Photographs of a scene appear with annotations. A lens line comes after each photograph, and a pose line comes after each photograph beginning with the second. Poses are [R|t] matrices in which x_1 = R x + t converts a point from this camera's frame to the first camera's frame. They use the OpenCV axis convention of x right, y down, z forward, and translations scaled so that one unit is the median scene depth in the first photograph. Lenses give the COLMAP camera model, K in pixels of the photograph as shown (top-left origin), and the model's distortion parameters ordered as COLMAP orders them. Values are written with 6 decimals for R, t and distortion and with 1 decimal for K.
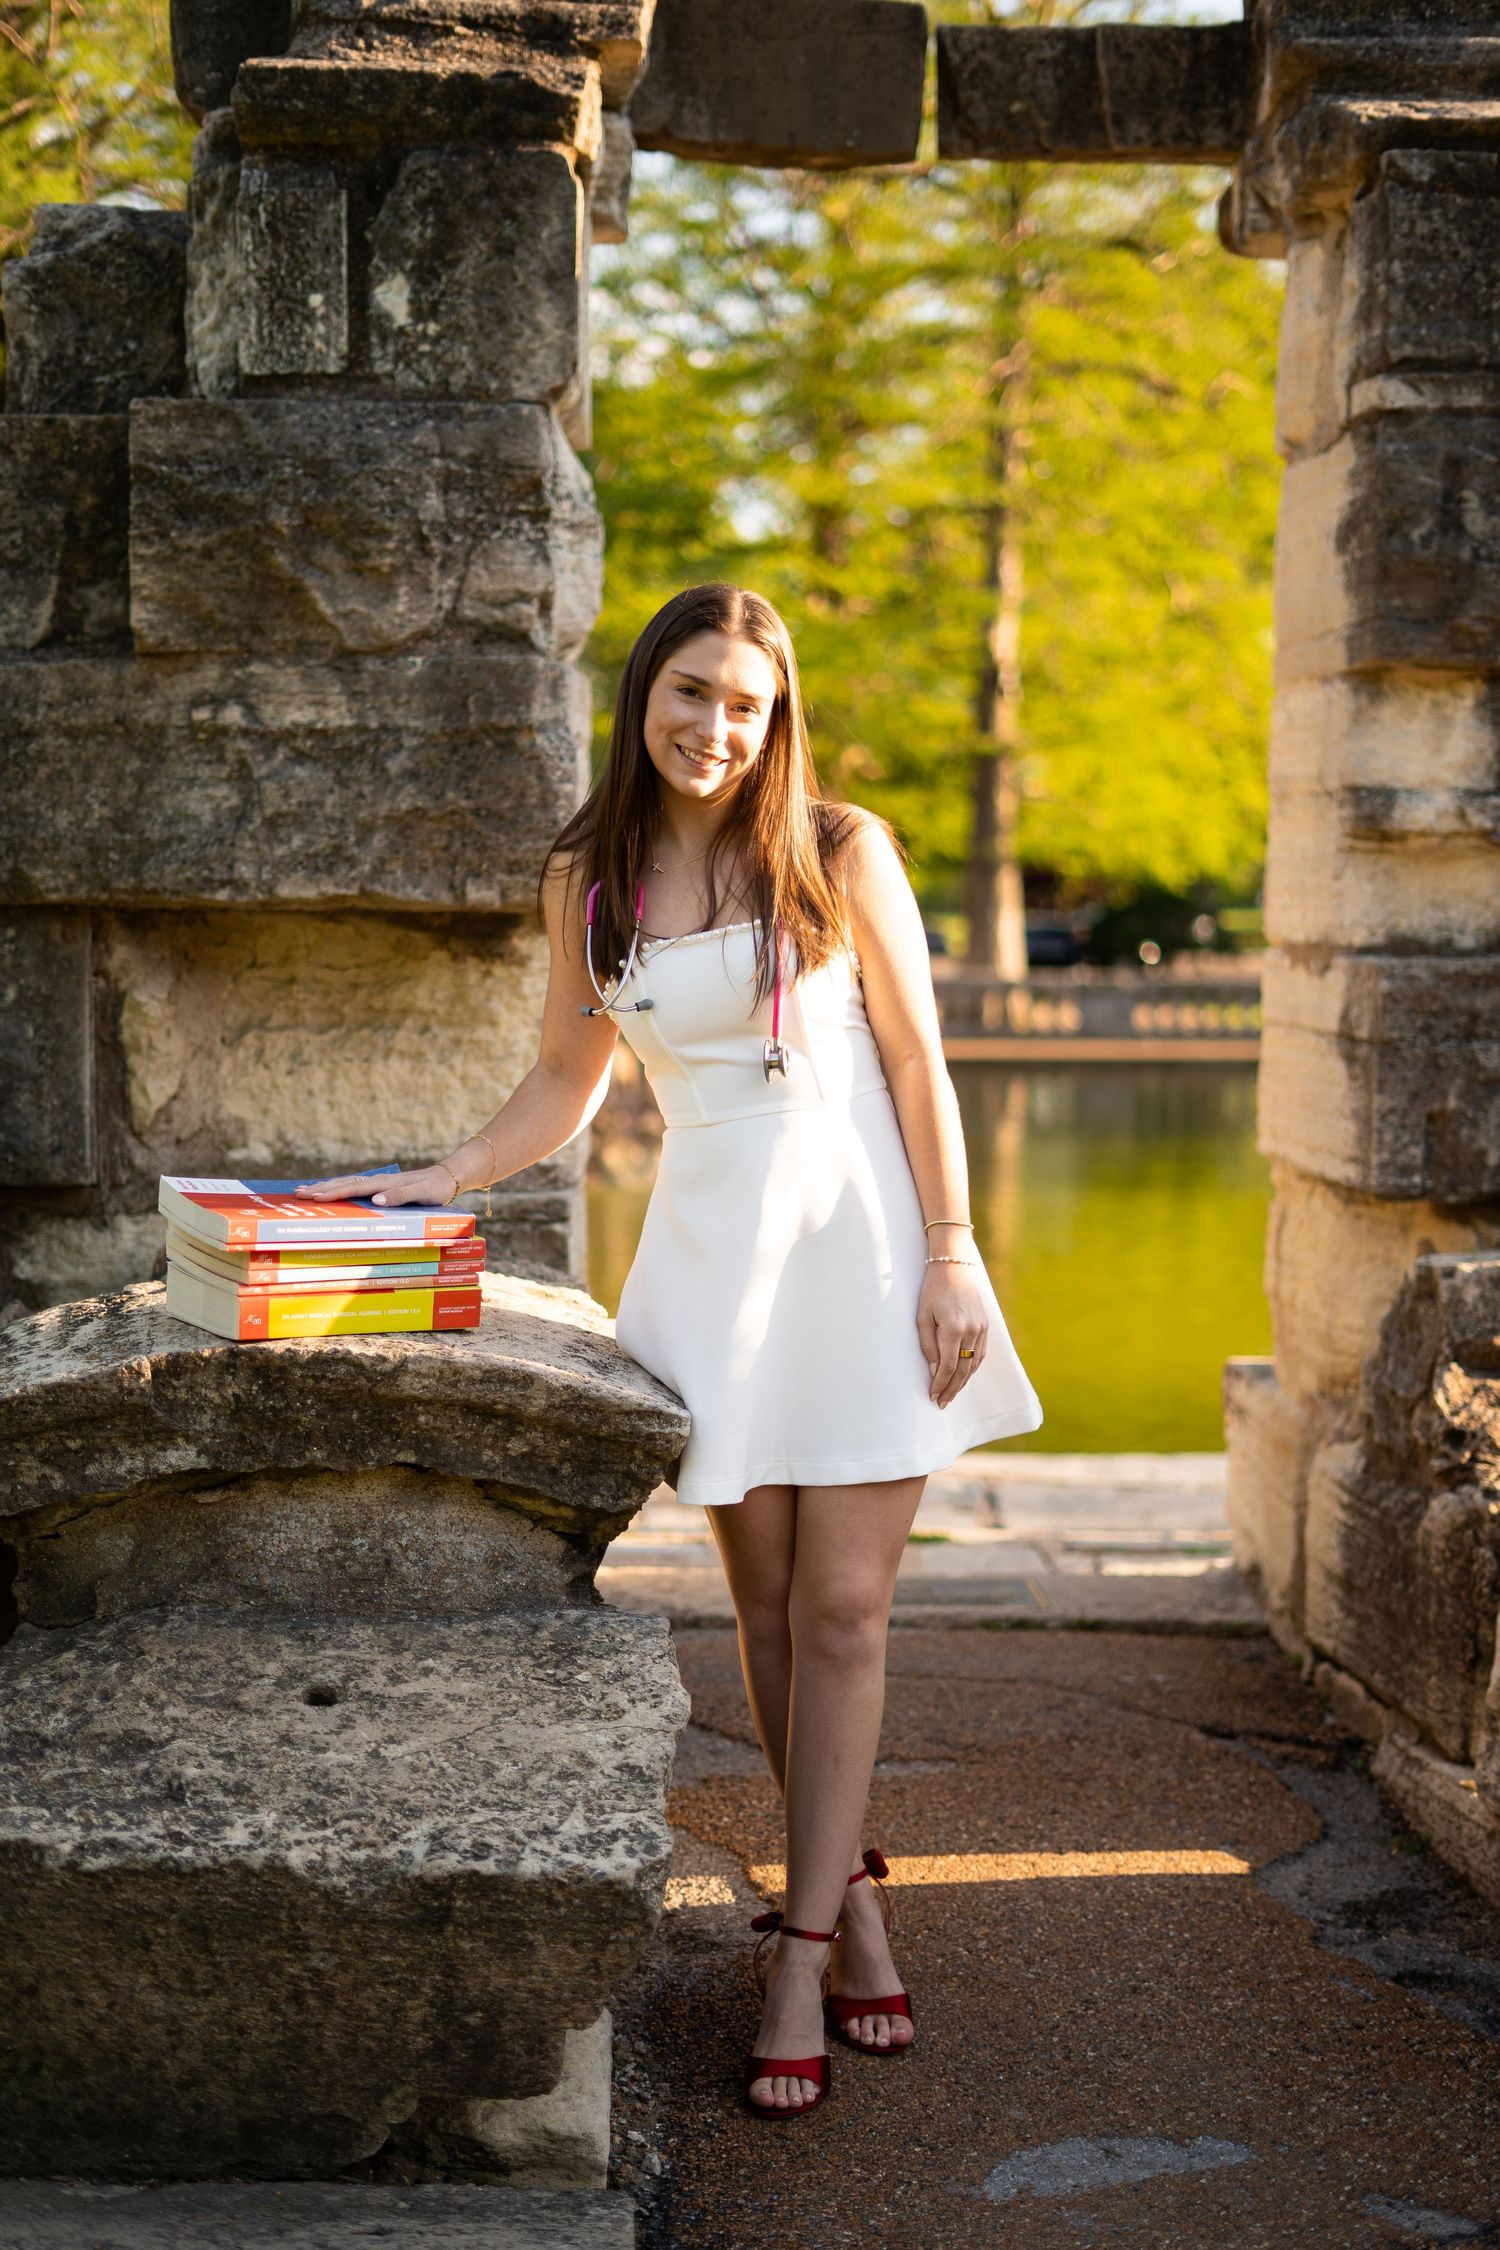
lens RADIAL K [[3722.4, 0, 729.9], [0, 3722.4, 1128.1], [0, 0, 1]] dist [-0.014541, 0.014414]
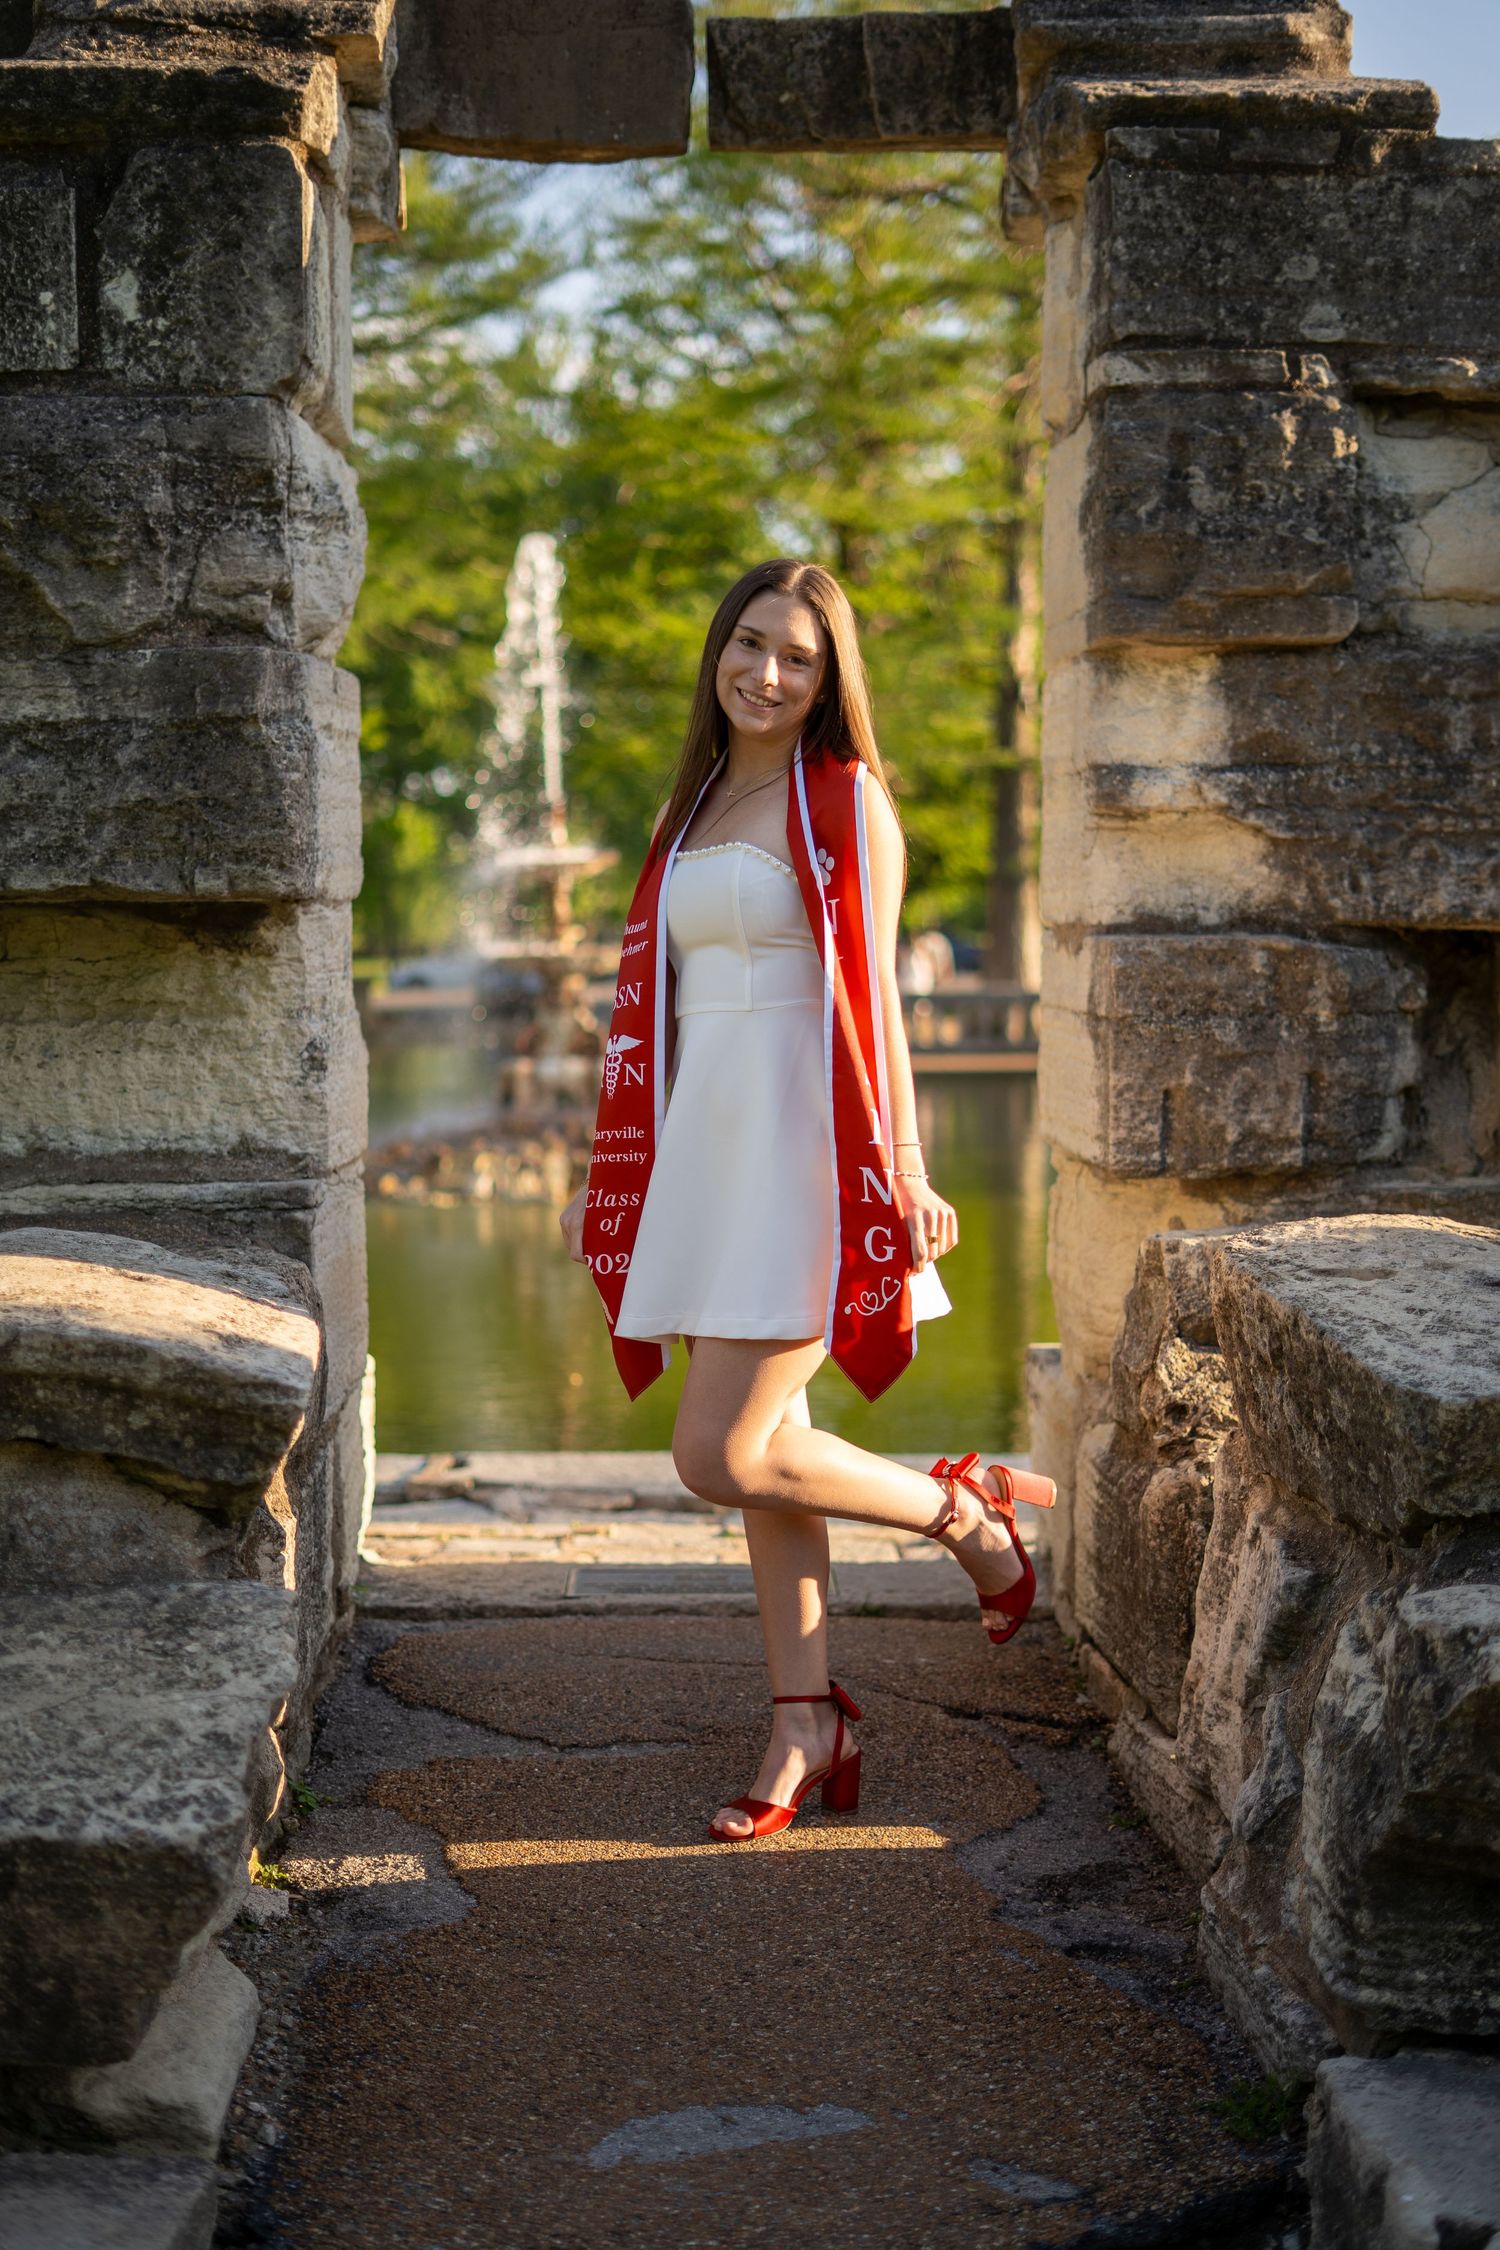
lens RADIAL K [[3710.9, 0, 726.2], [0, 3710.9, 1122.9], [0, 0, 1]] dist [-0.029892, 0.080830]
pose [[0.999631, -0.013044, -0.023814, 0.093886], [0.012847, 0.999882, -0.008424, 0.011796], [0.023921, 0.008115, 0.999681, 0.002938]]
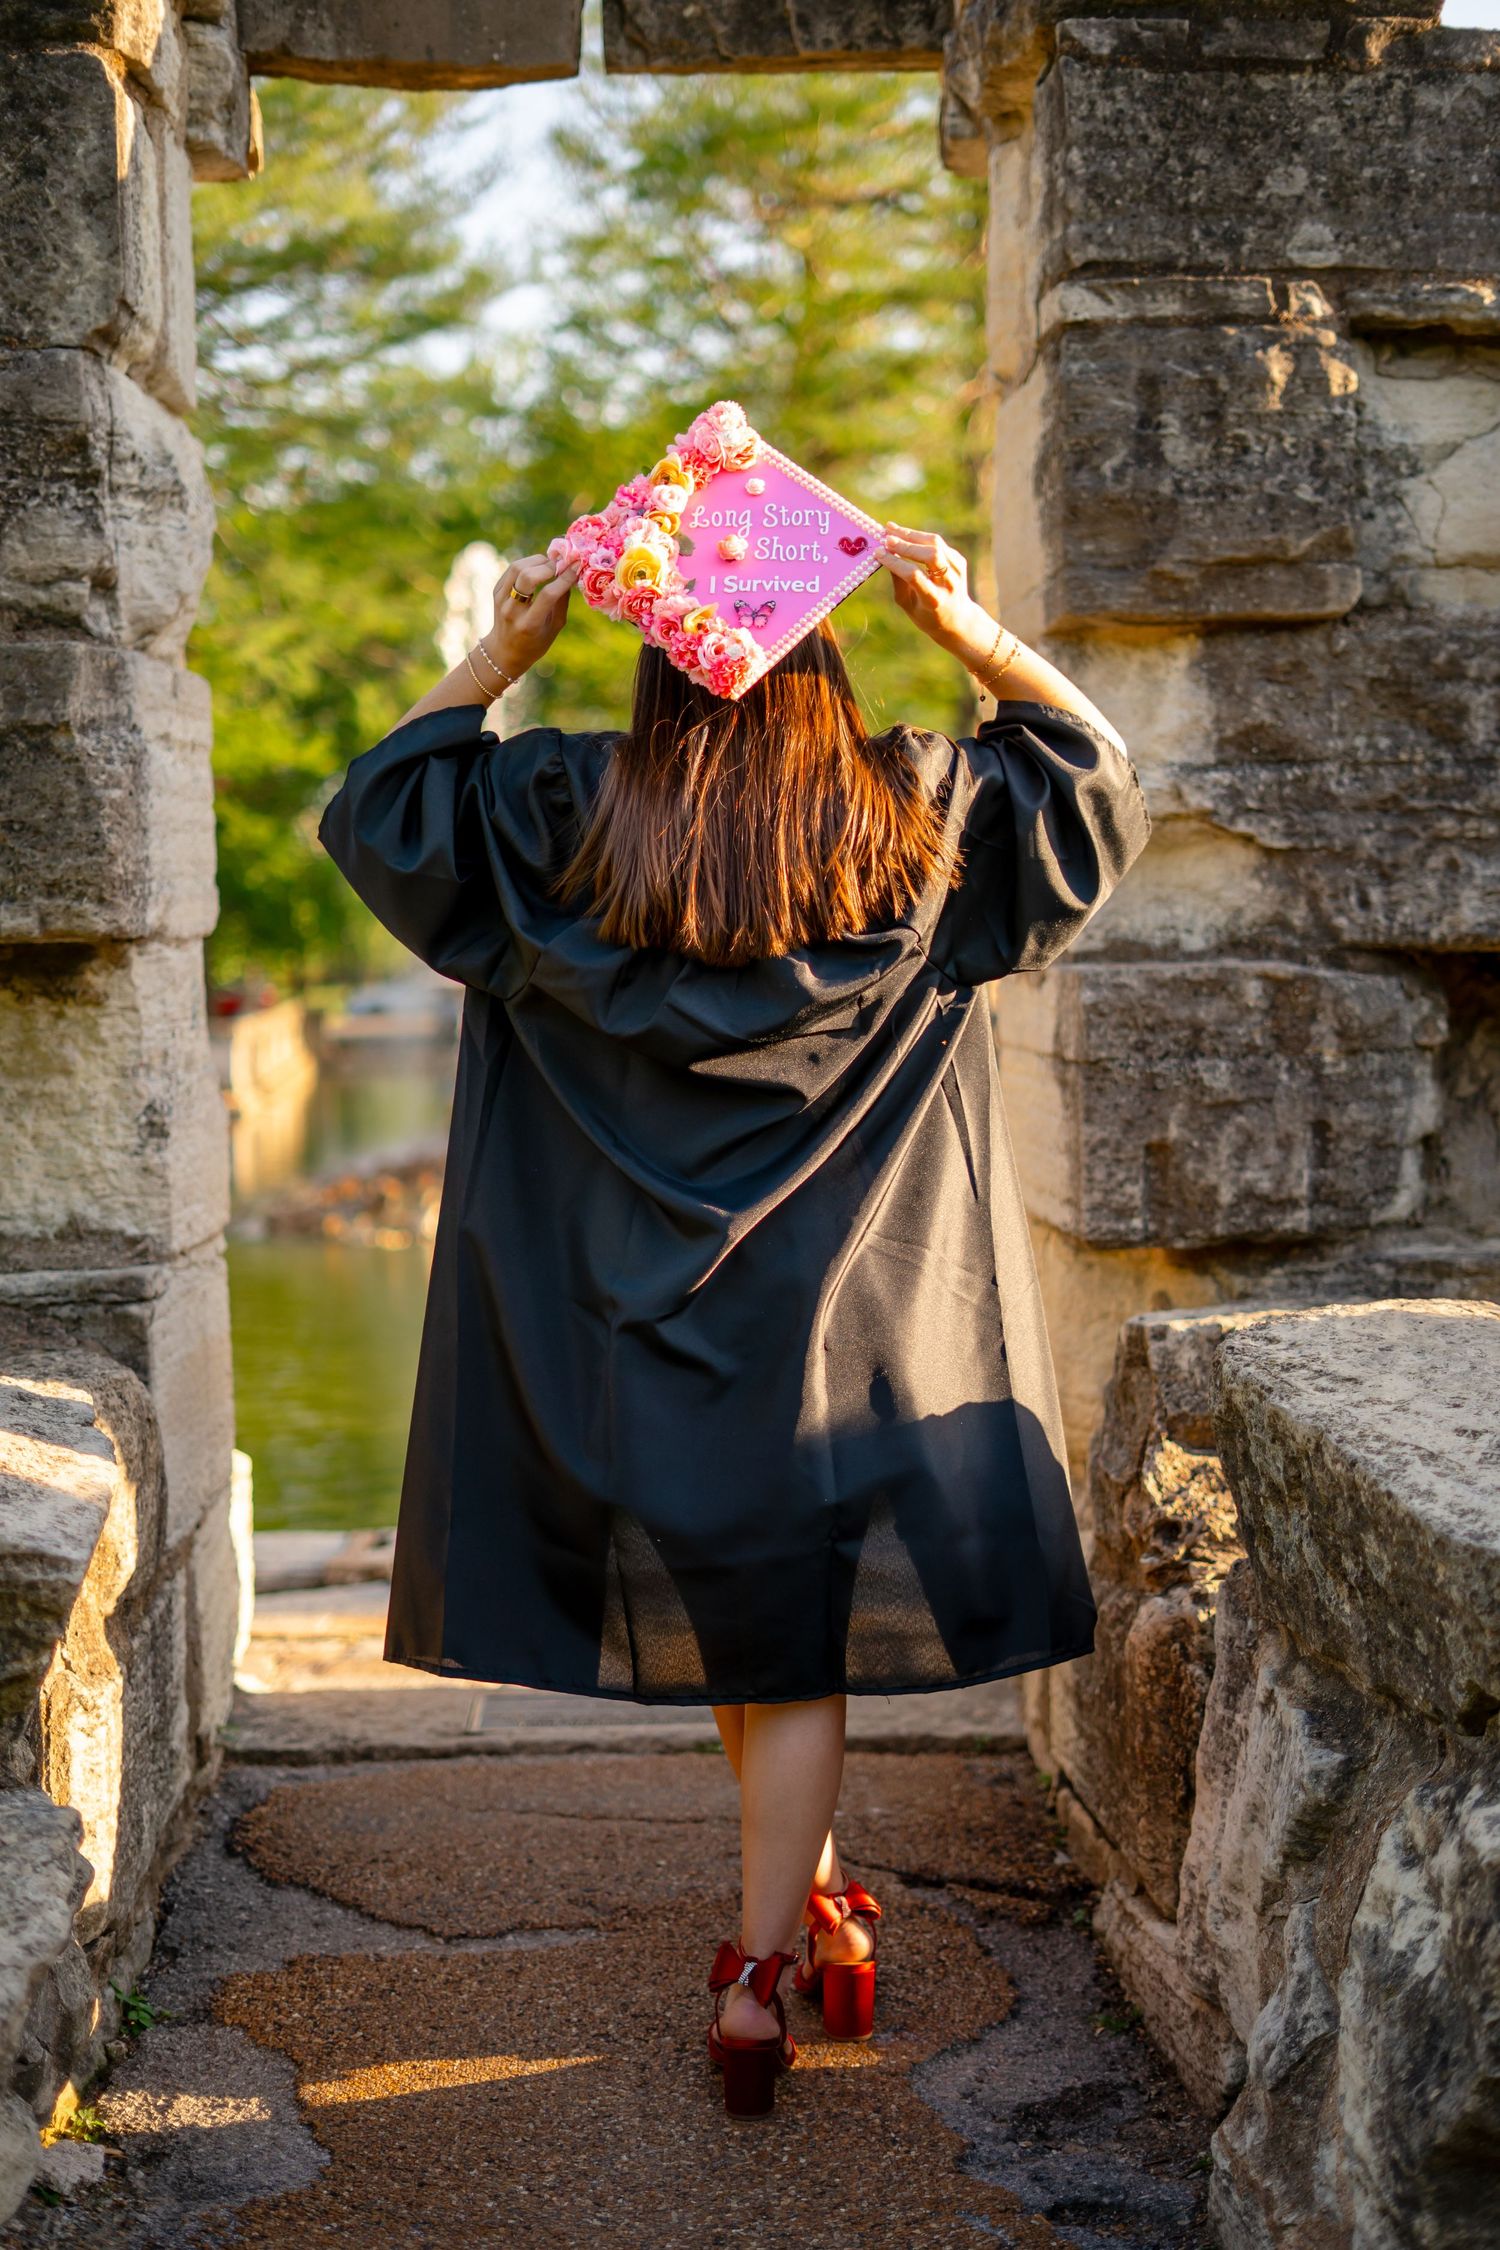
lens RADIAL K [[3687.0, 0, 750.7], [0, 3687.0, 1114.9], [0, 0, 1]] dist [-0.027863, 0.051484]
pose [[0.999486, -0.030661, -0.009396, 0.105735], [0.030520, 0.999424, -0.014830, -0.001089], [0.009845, 0.014536, 0.999846, 0.156649]]
